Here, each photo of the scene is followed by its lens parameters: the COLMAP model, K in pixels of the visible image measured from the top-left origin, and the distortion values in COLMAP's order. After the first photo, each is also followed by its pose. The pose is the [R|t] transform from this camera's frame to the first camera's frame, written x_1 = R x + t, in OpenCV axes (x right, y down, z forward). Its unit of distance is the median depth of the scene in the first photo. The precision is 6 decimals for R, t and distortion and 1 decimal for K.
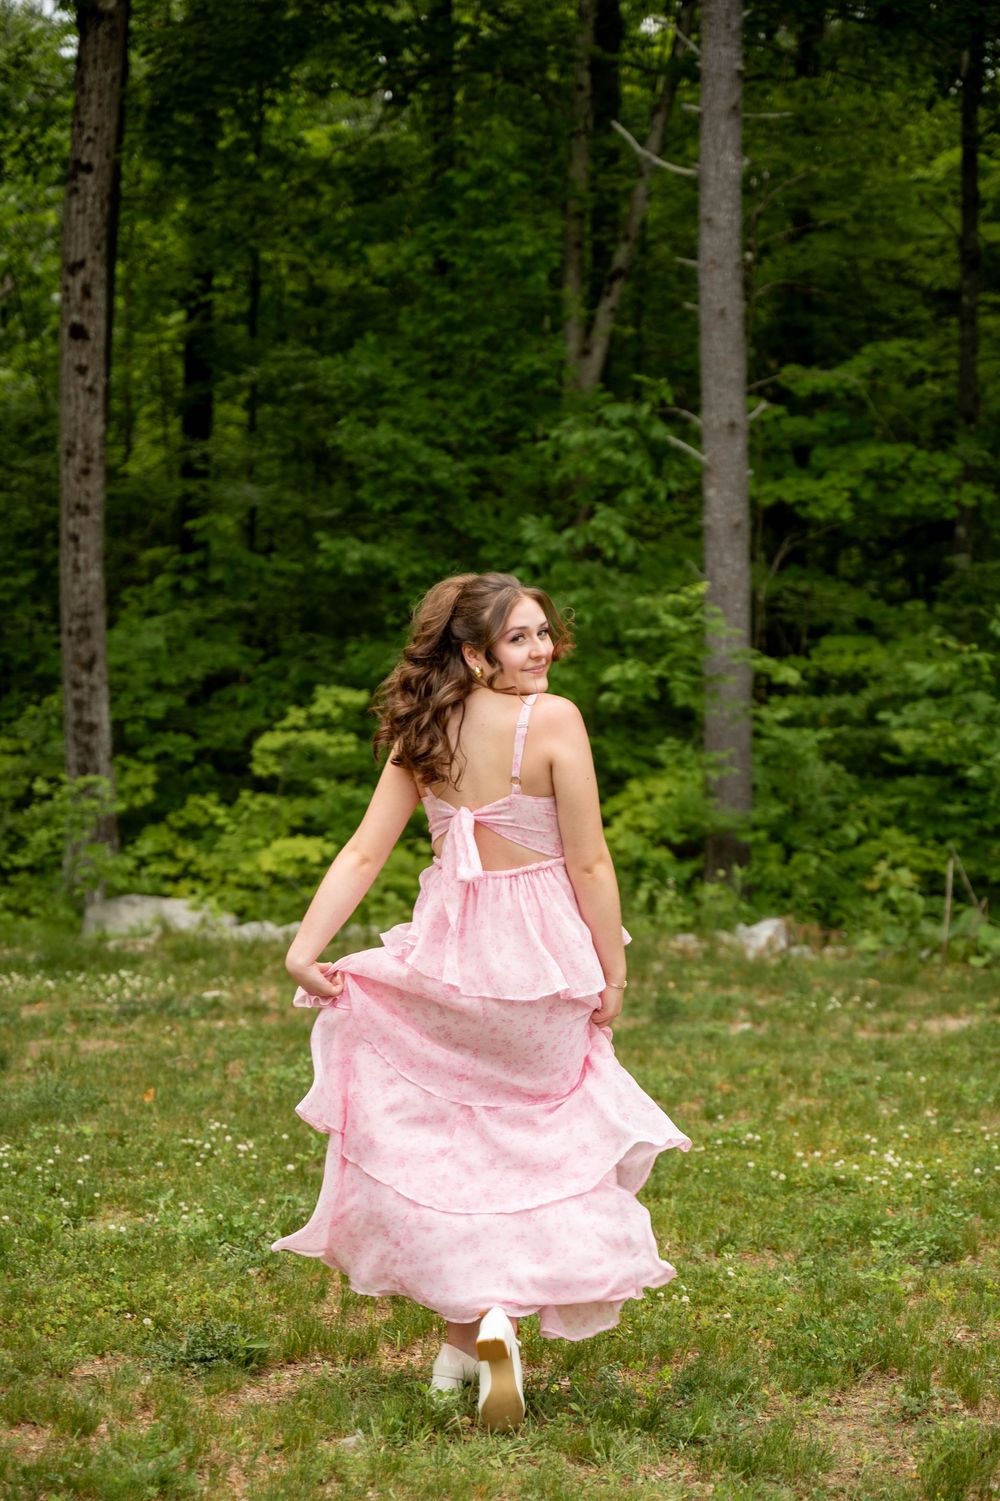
lens RADIAL K [[3735.6, 0, 770.2], [0, 3735.6, 863.4], [0, 0, 1]] dist [-0.016238, 0.557310]
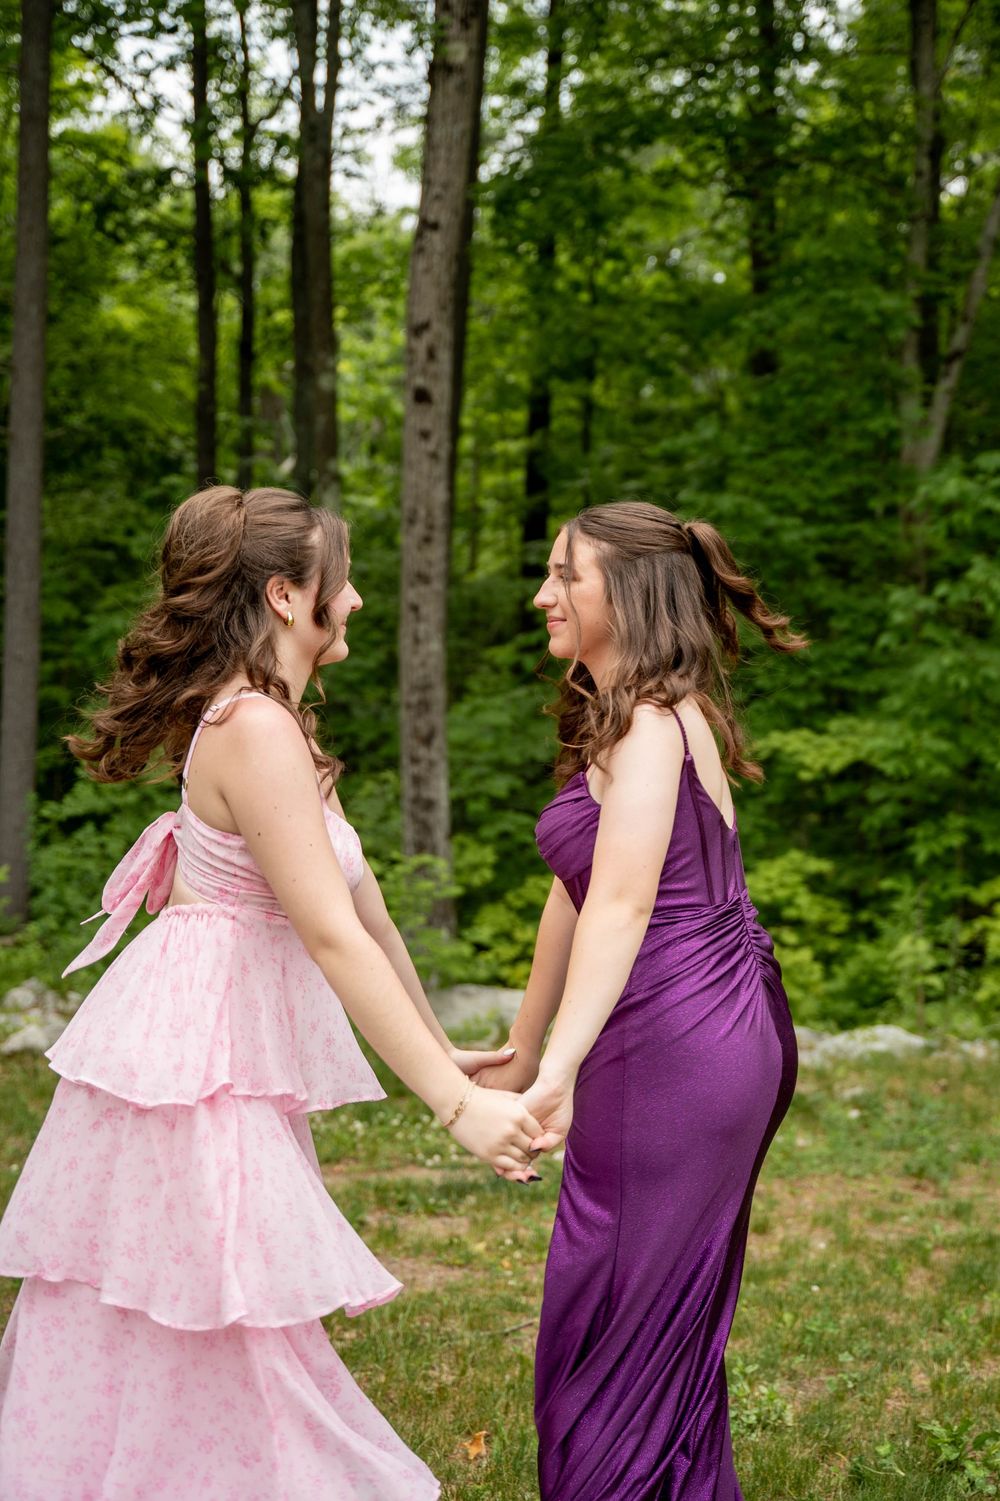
lens RADIAL K [[2116.5, 0, 498.8], [0, 2116.5, 688.3], [0, 0, 1]] dist [-0.012283, -0.008352]
pose [[0.986986, -0.006074, -0.160689, -0.076555], [-0.009568, 0.995298, -0.096390, -0.013755], [0.160519, 0.096673, 0.982287, 0.466418]]
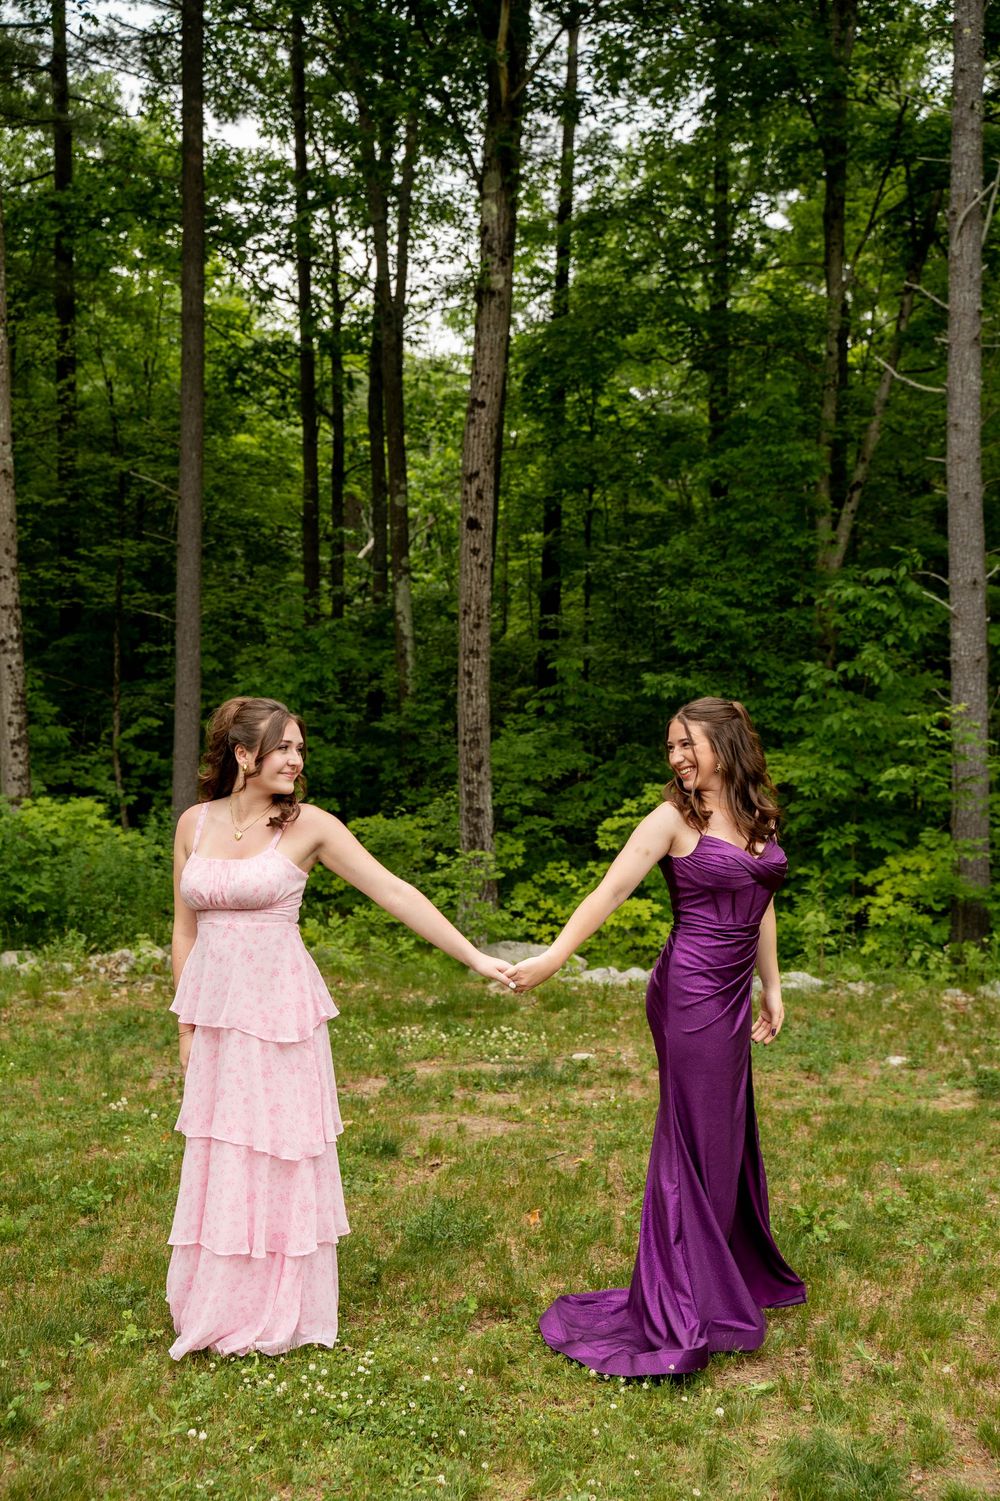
lens RADIAL K [[1747.4, 0, 407.5], [0, 1747.4, 724.8], [0, 0, 1]] dist [-0.090550, -0.000507]
pose [[0.975995, -0.001410, -0.217790, -0.068505], [-0.014311, 0.997403, -0.070590, -0.022948], [0.217324, 0.072012, 0.973439, 0.372390]]
